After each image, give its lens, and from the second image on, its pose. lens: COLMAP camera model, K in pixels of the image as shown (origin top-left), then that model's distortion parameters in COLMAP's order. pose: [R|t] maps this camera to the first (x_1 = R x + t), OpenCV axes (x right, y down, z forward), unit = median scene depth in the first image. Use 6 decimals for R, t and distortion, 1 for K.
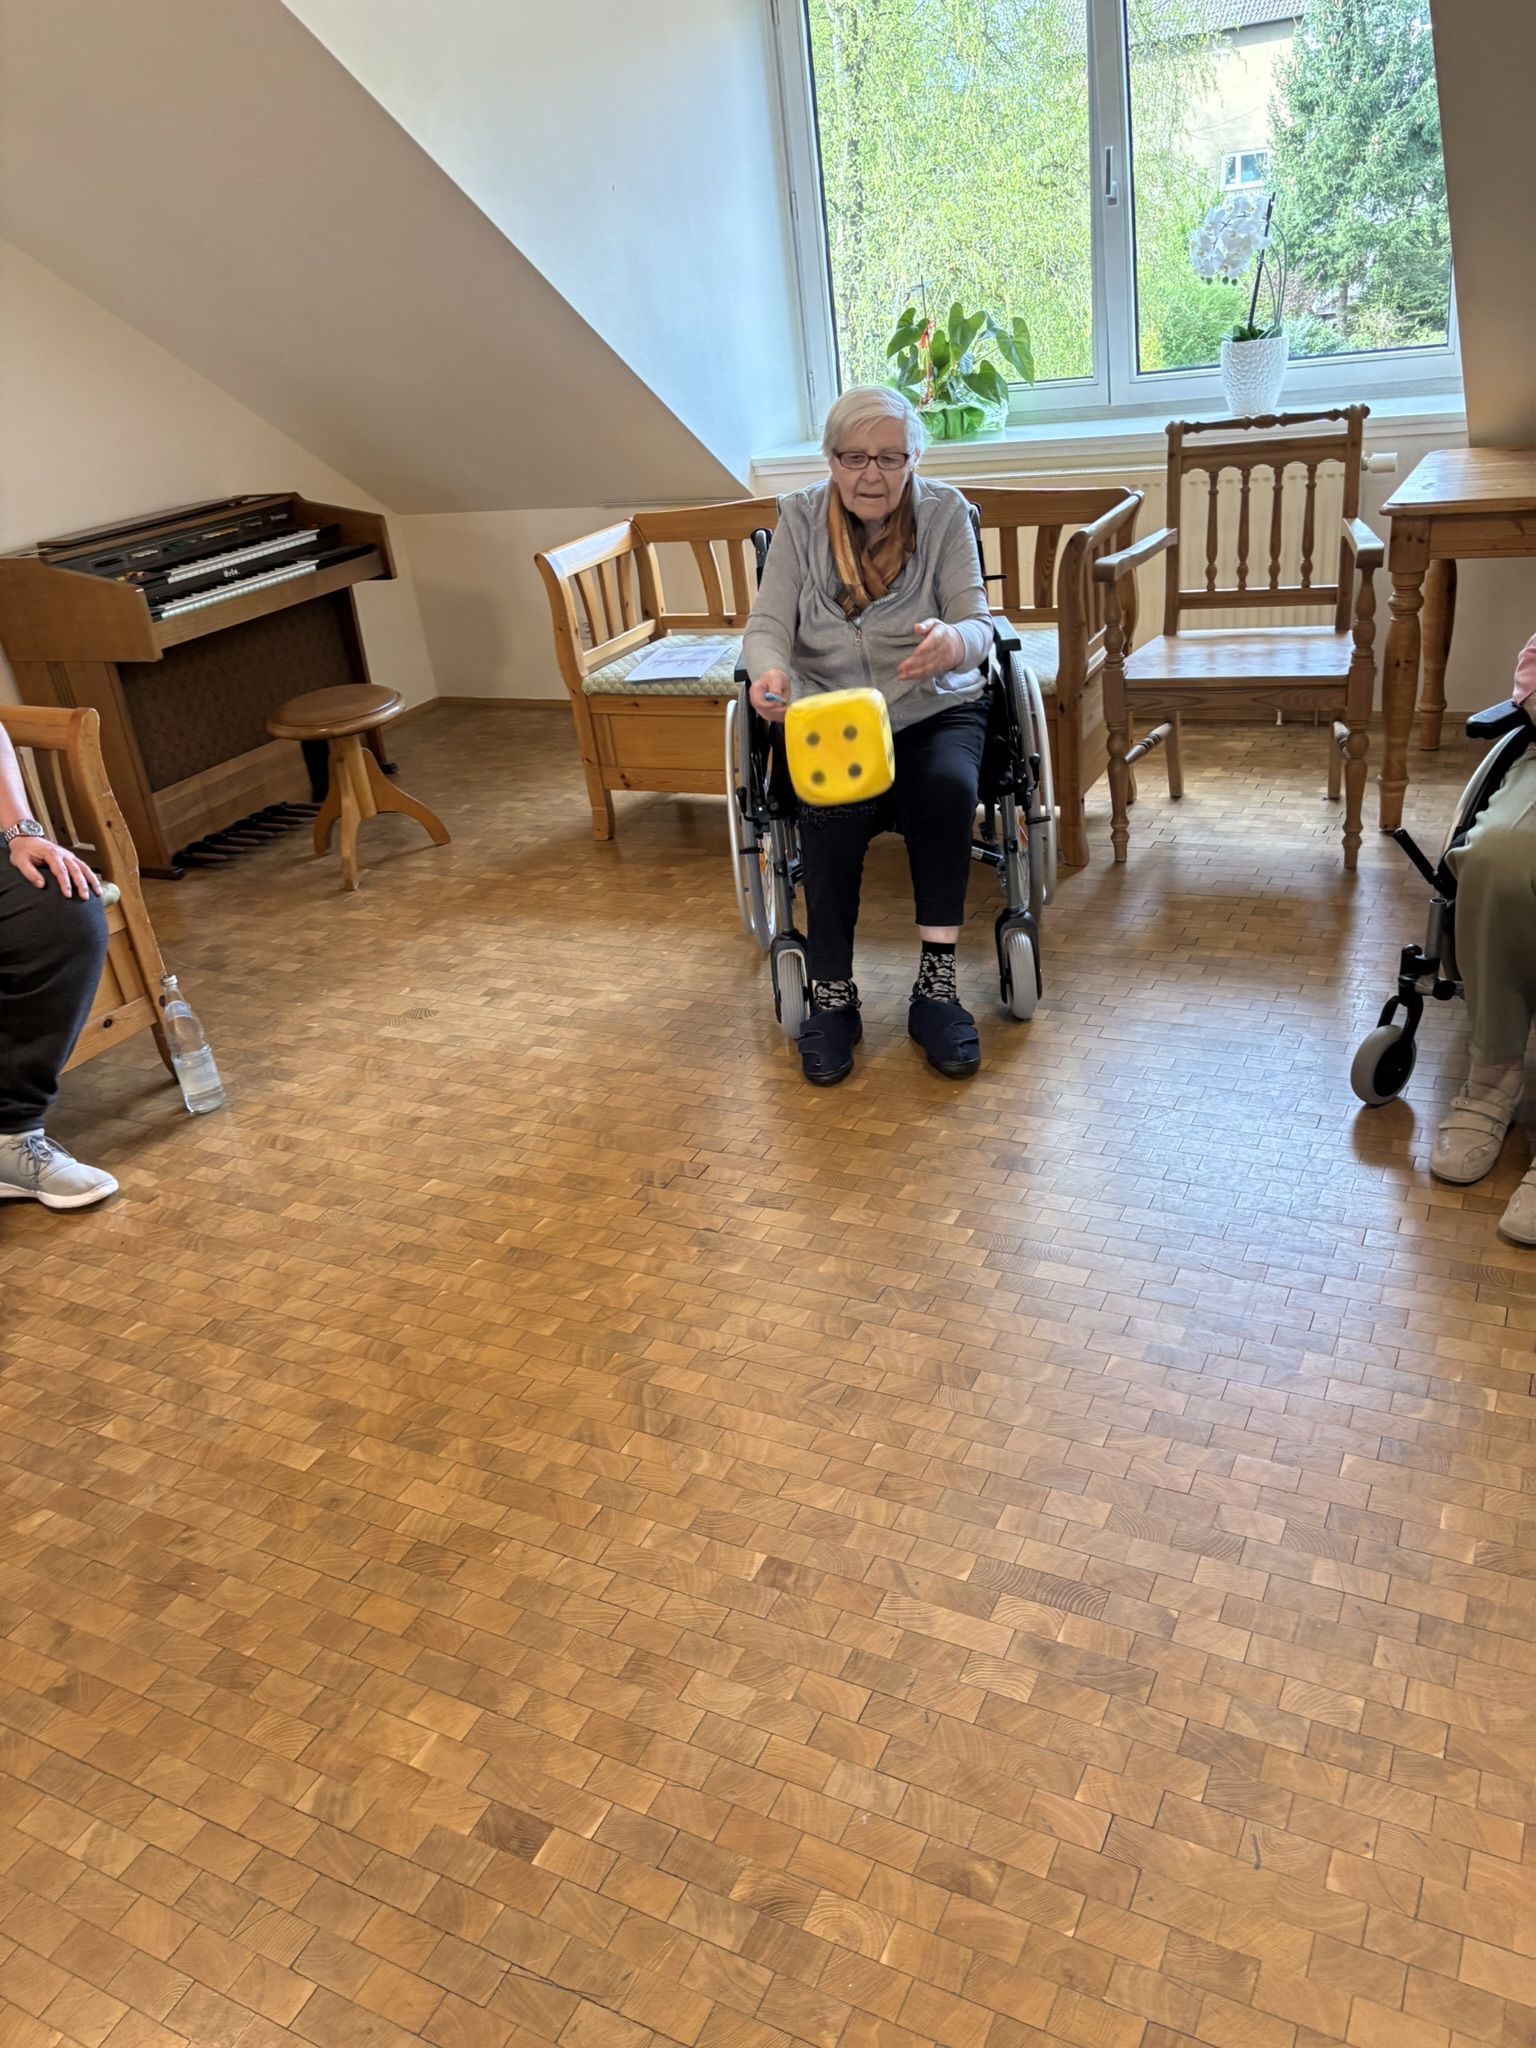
lens RADIAL K [[1530.7, 0, 770.3], [0, 1530.7, 1028.6], [0, 0, 1]] dist [0.006959, -0.001974]
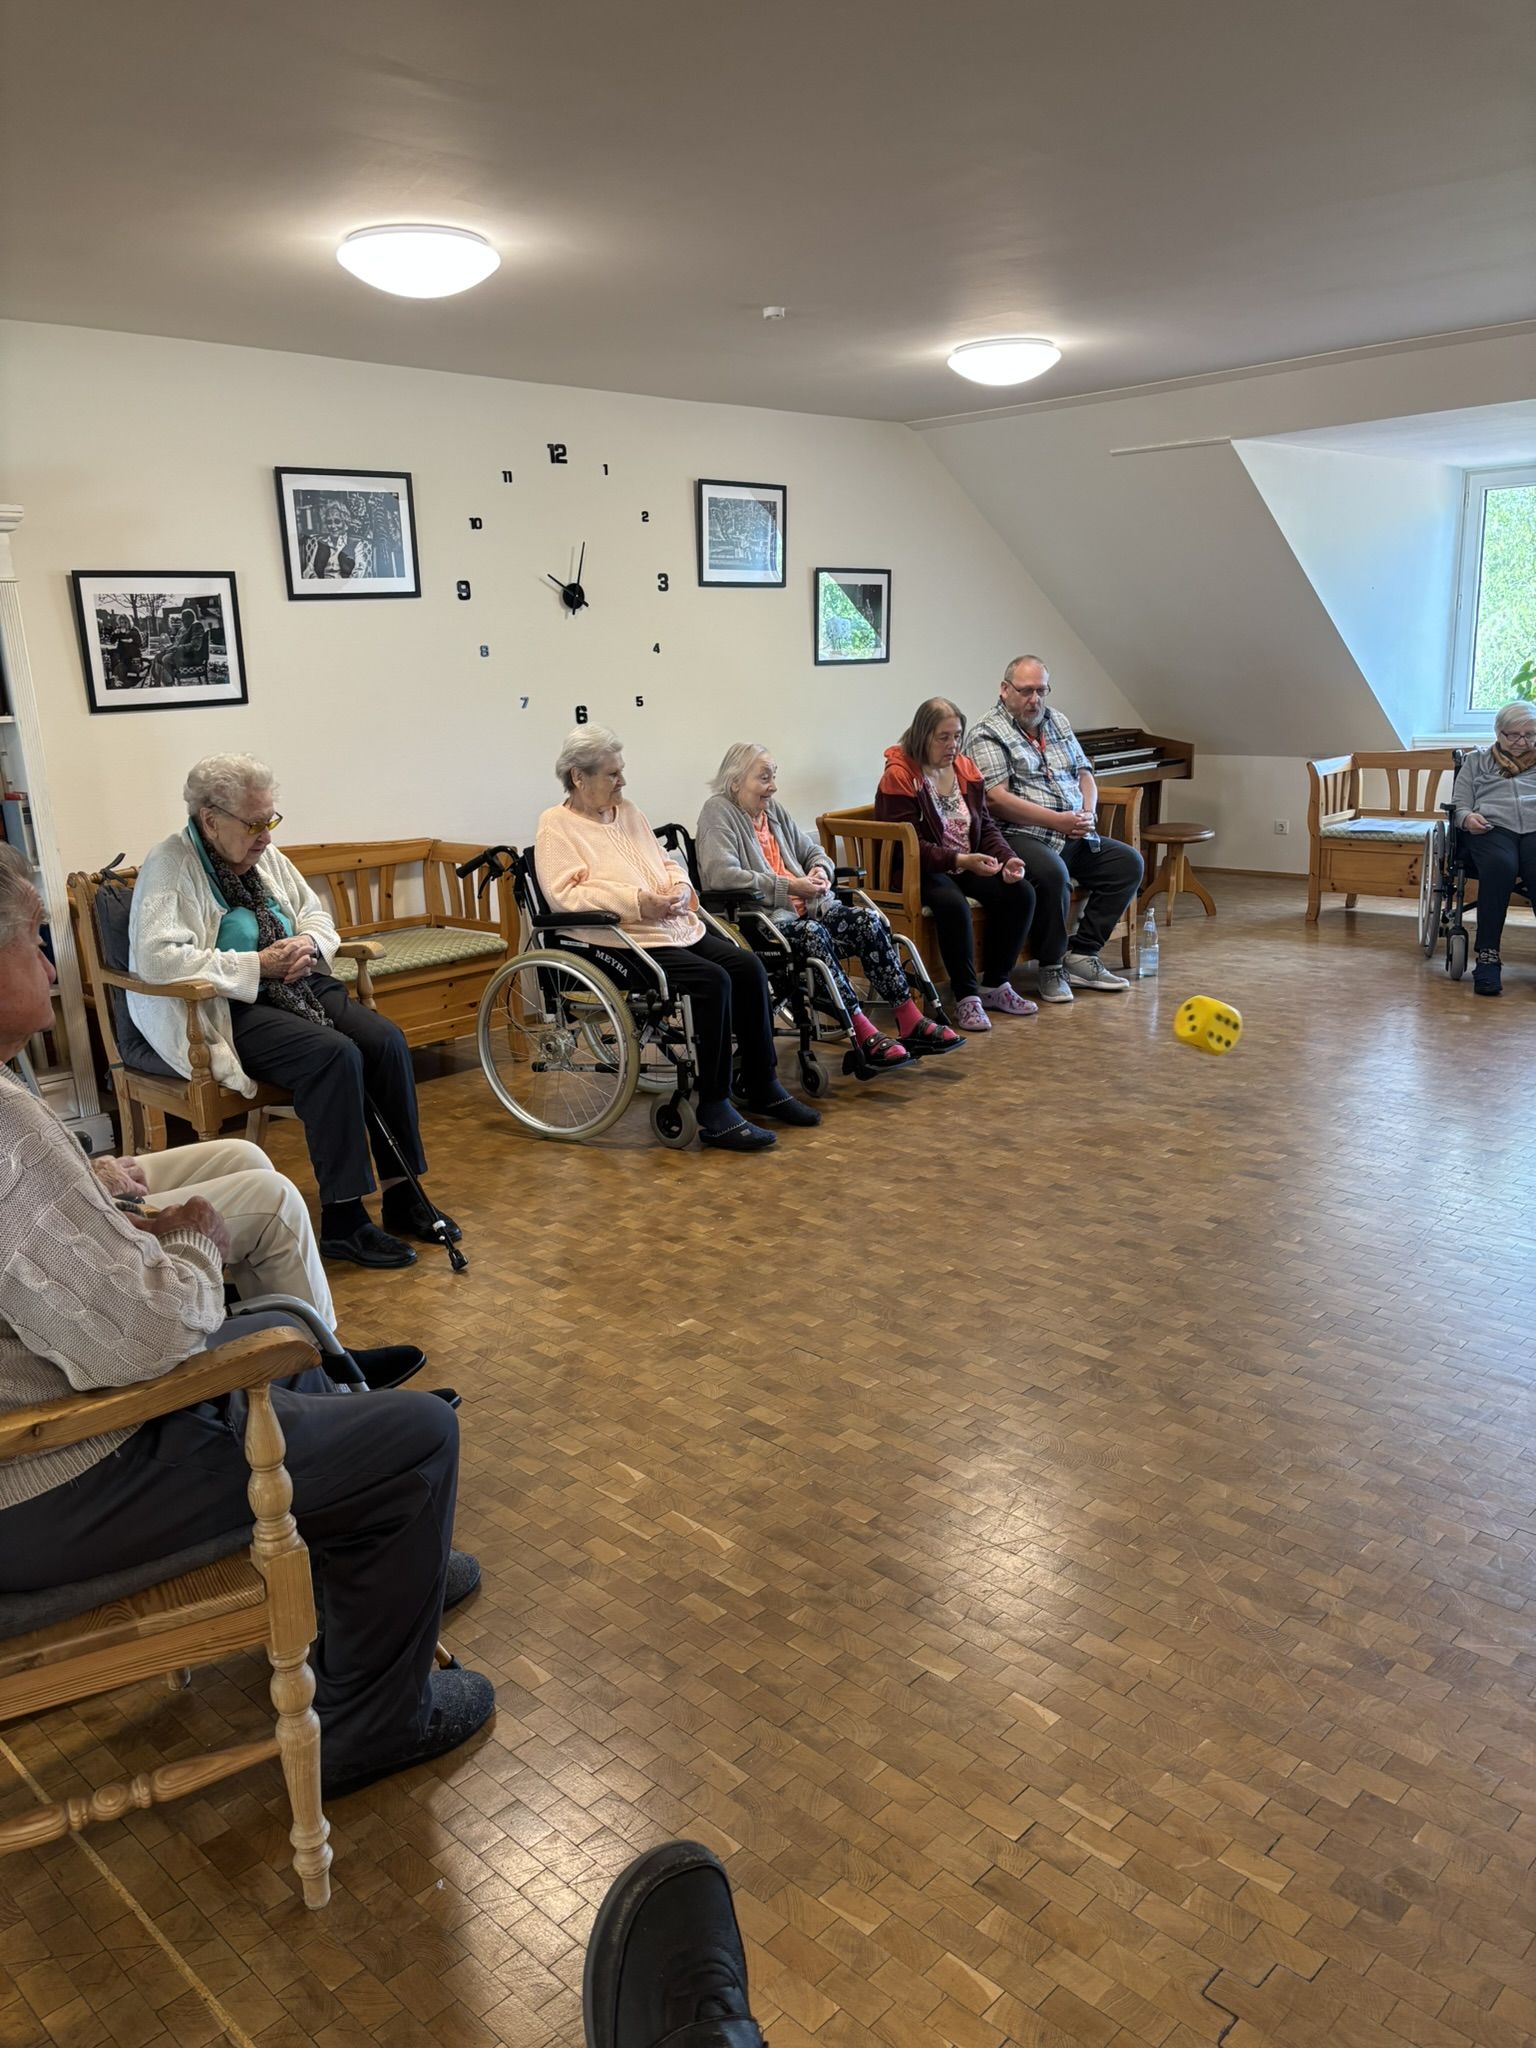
lens RADIAL K [[1530.7, 0, 758.4], [0, 1530.7, 1024.5], [0, 0, 1]] dist [0.006959, -0.001974]
pose [[0.948418, 0.149516, -0.279551, -0.199591], [-0.203355, 0.963403, -0.174644, 0.430990], [0.243208, 0.222484, 0.944114, -0.806898]]
